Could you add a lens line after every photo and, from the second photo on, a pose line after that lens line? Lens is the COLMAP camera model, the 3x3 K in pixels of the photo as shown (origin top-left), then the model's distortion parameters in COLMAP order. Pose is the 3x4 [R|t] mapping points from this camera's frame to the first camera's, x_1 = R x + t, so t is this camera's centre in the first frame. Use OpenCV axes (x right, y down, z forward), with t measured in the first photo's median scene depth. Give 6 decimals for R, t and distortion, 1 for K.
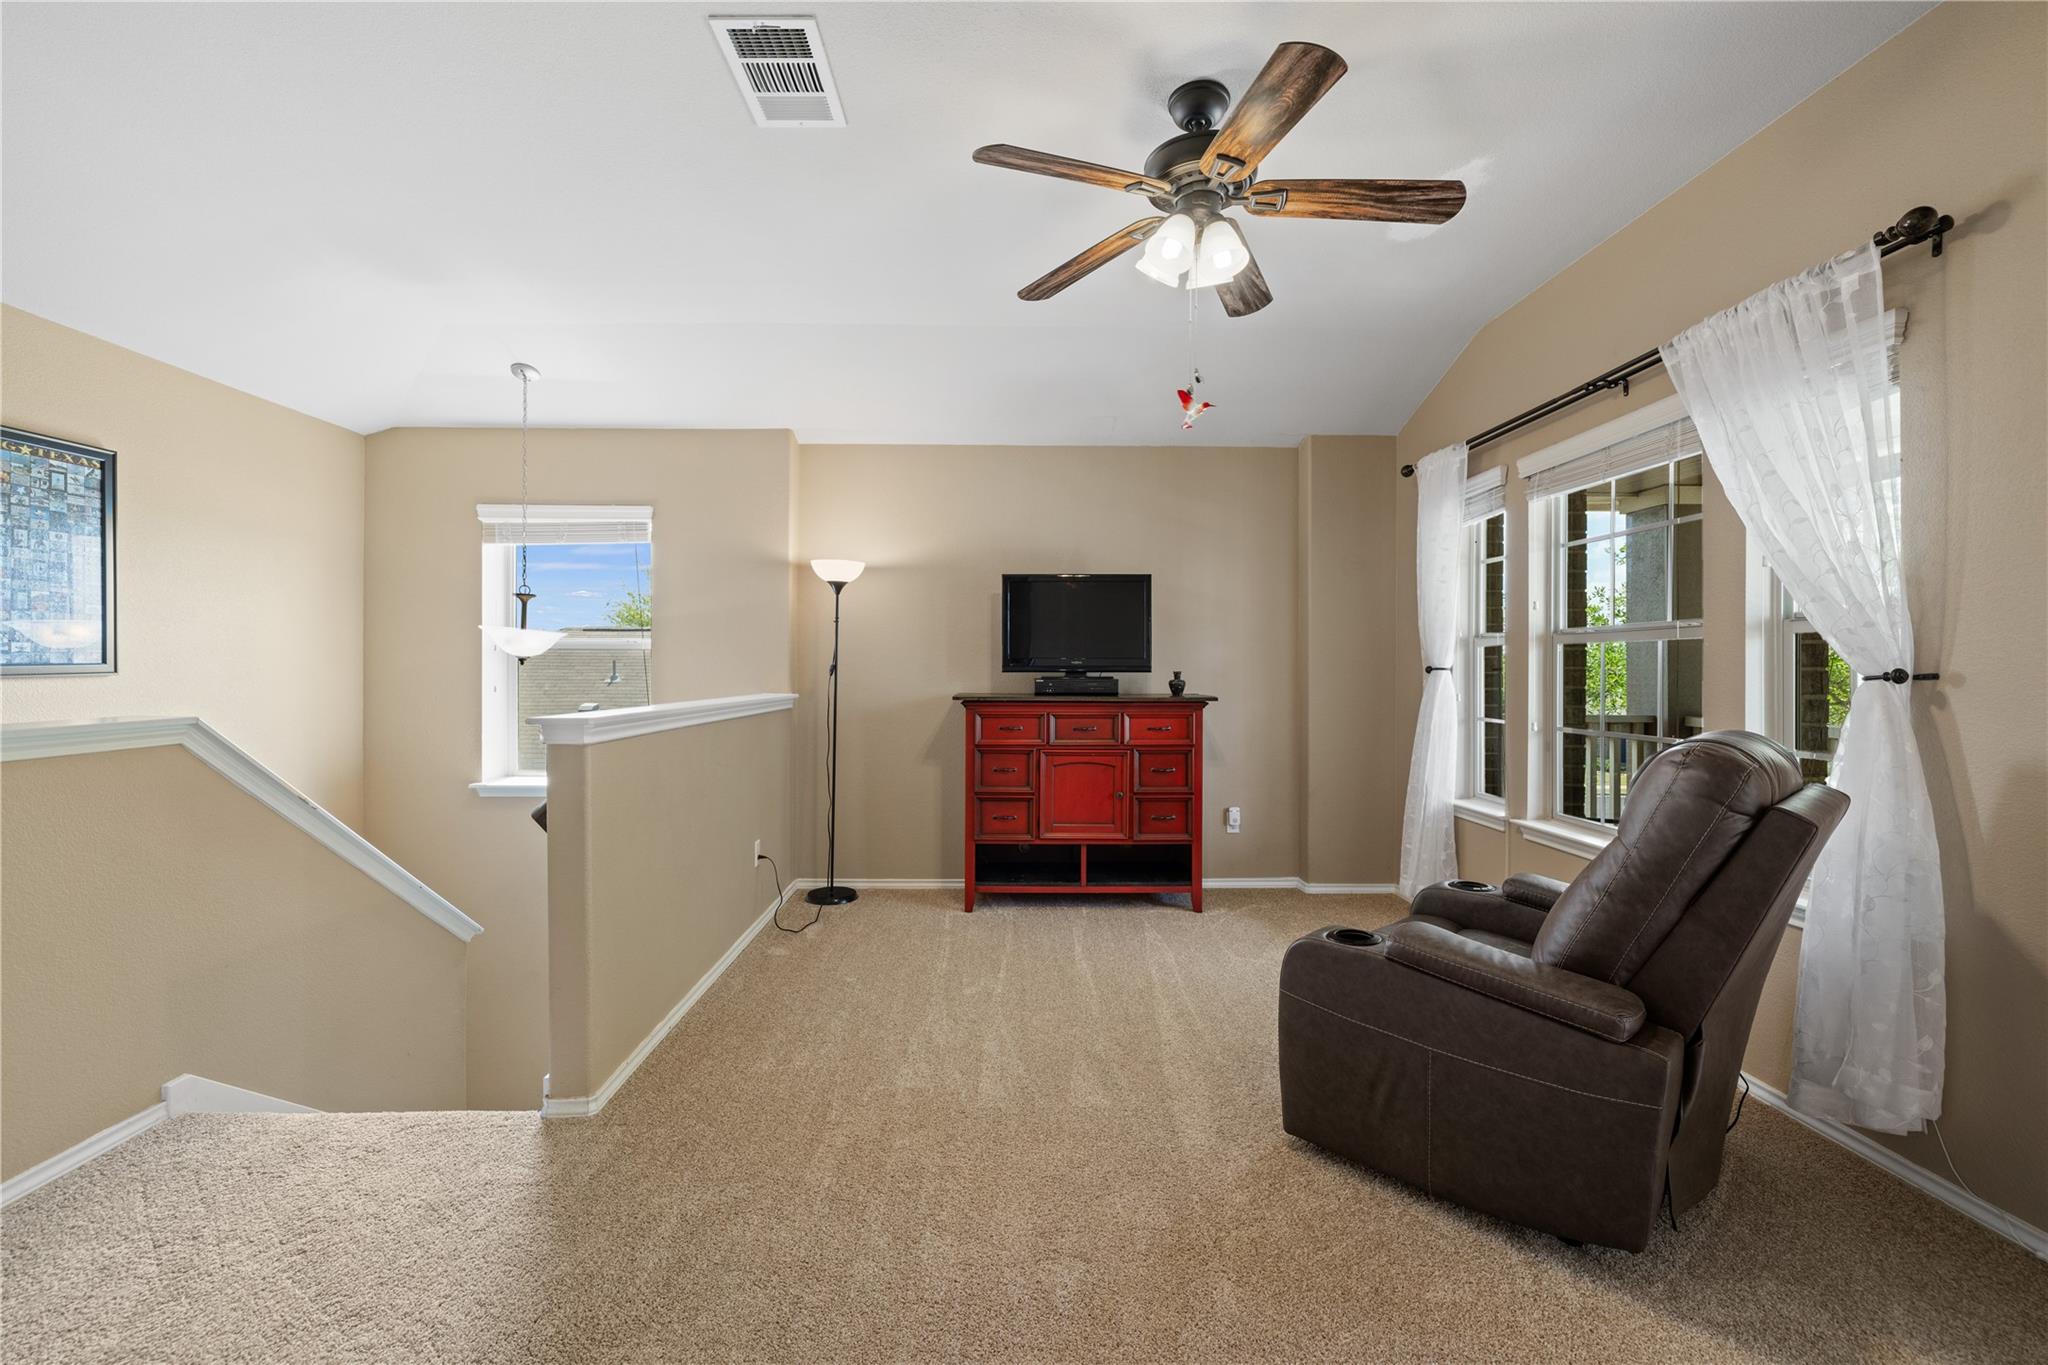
lens RADIAL K [[870.6, 0, 1016.3], [0, 870.6, 666.8], [0, 0, 1]] dist [0.001548, 0.000283]
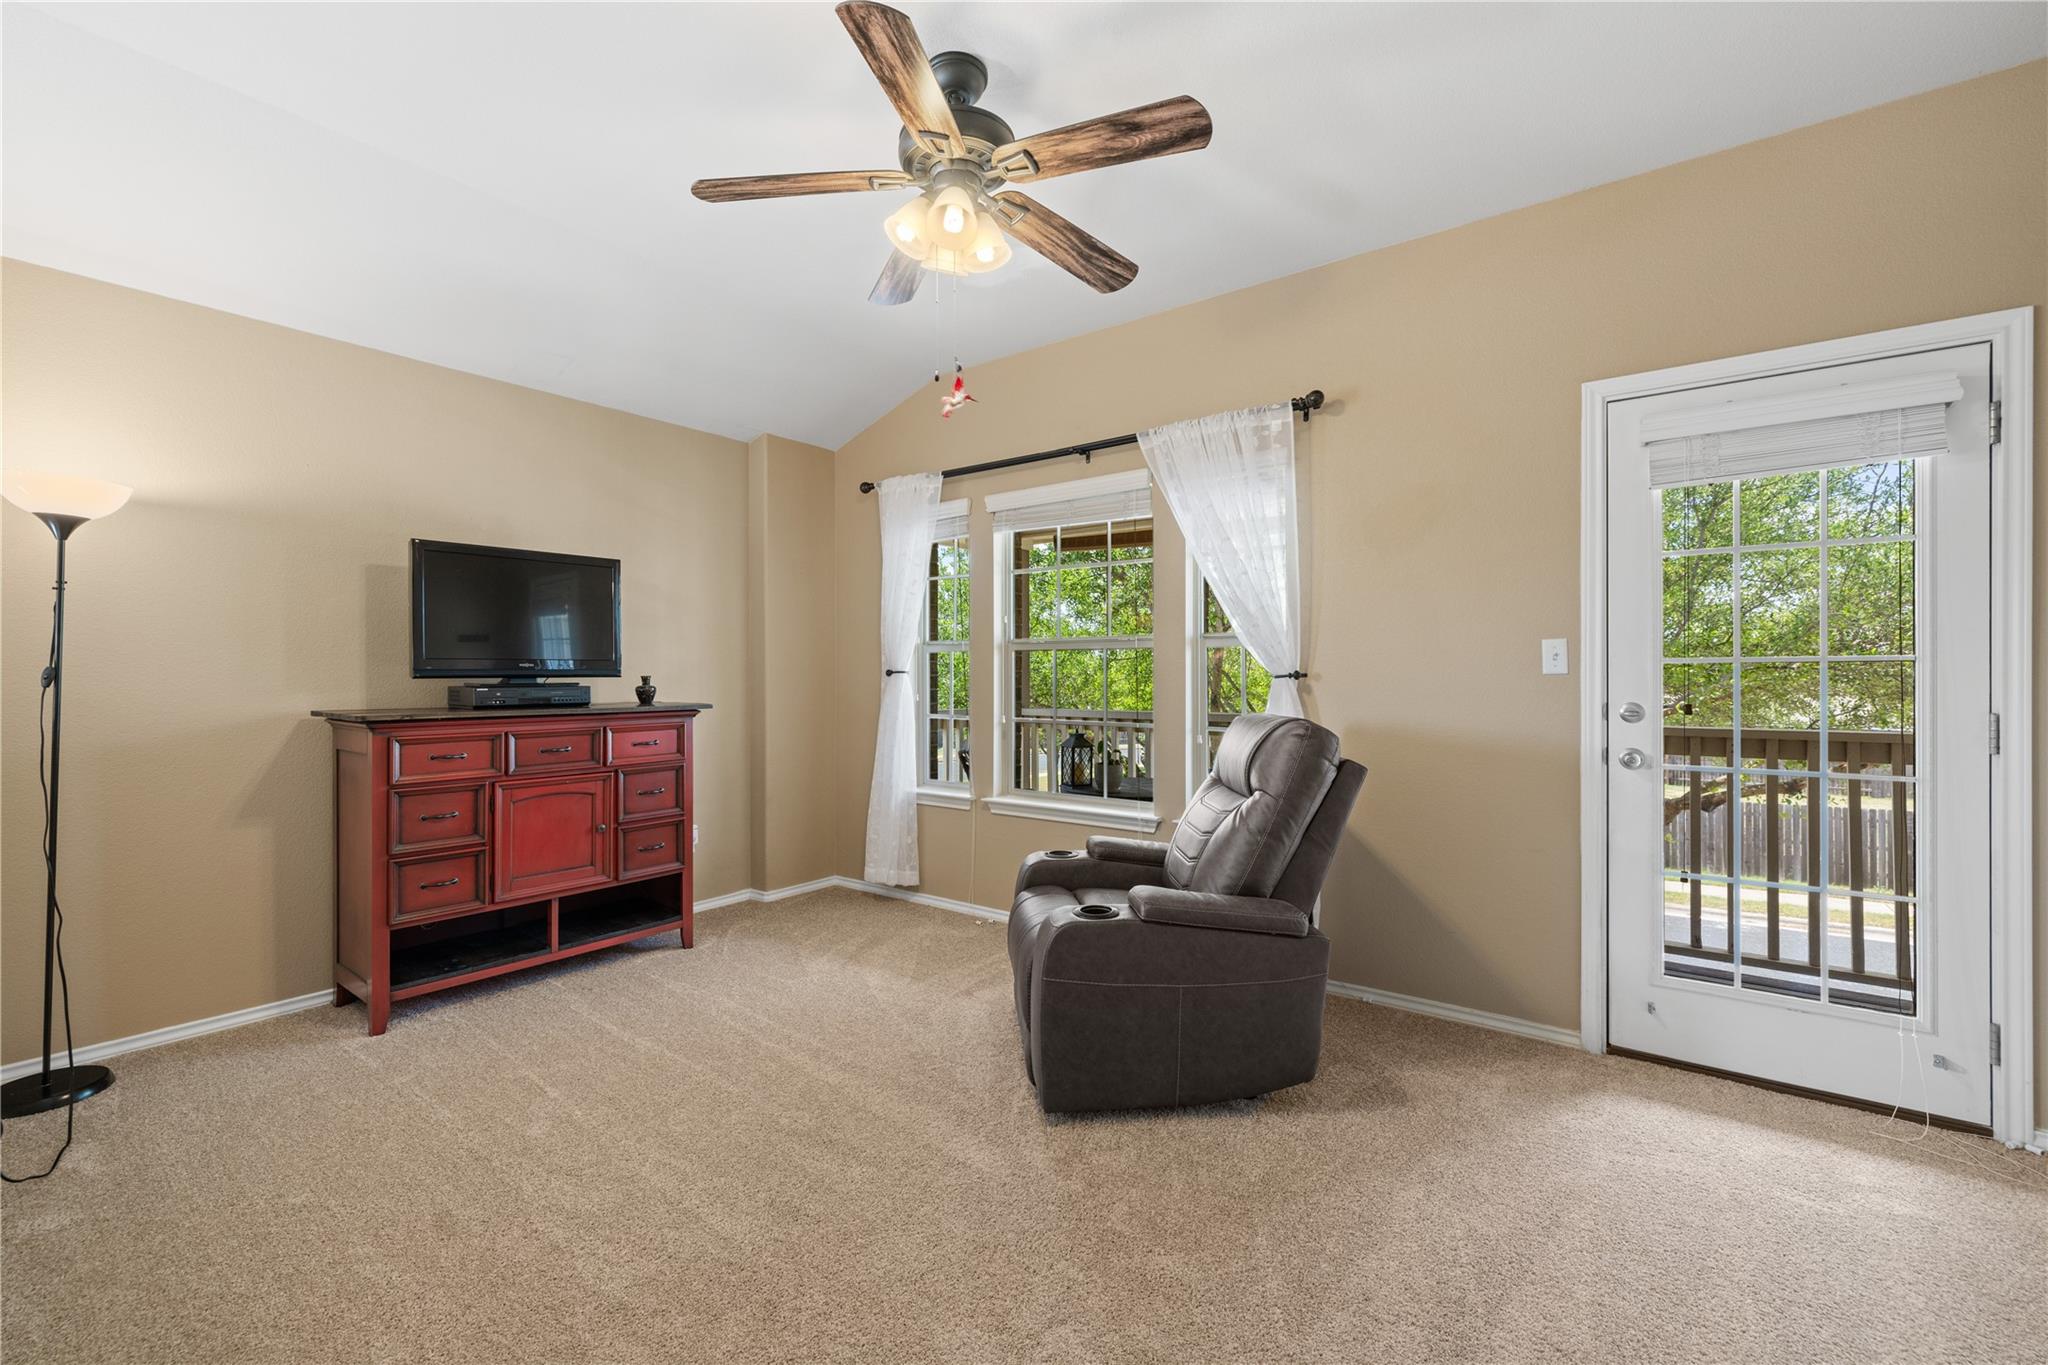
lens RADIAL K [[855.5, 0, 1025.4], [0, 855.5, 676.5], [0, 0, 1]] dist [-0.001155, 0.000011]
pose [[0.620096, -0.007057, 0.784494, -0.262982], [0.001848, 0.999970, 0.007534, 0.000222], [-0.784524, -0.003222, 0.620091, 0.196321]]
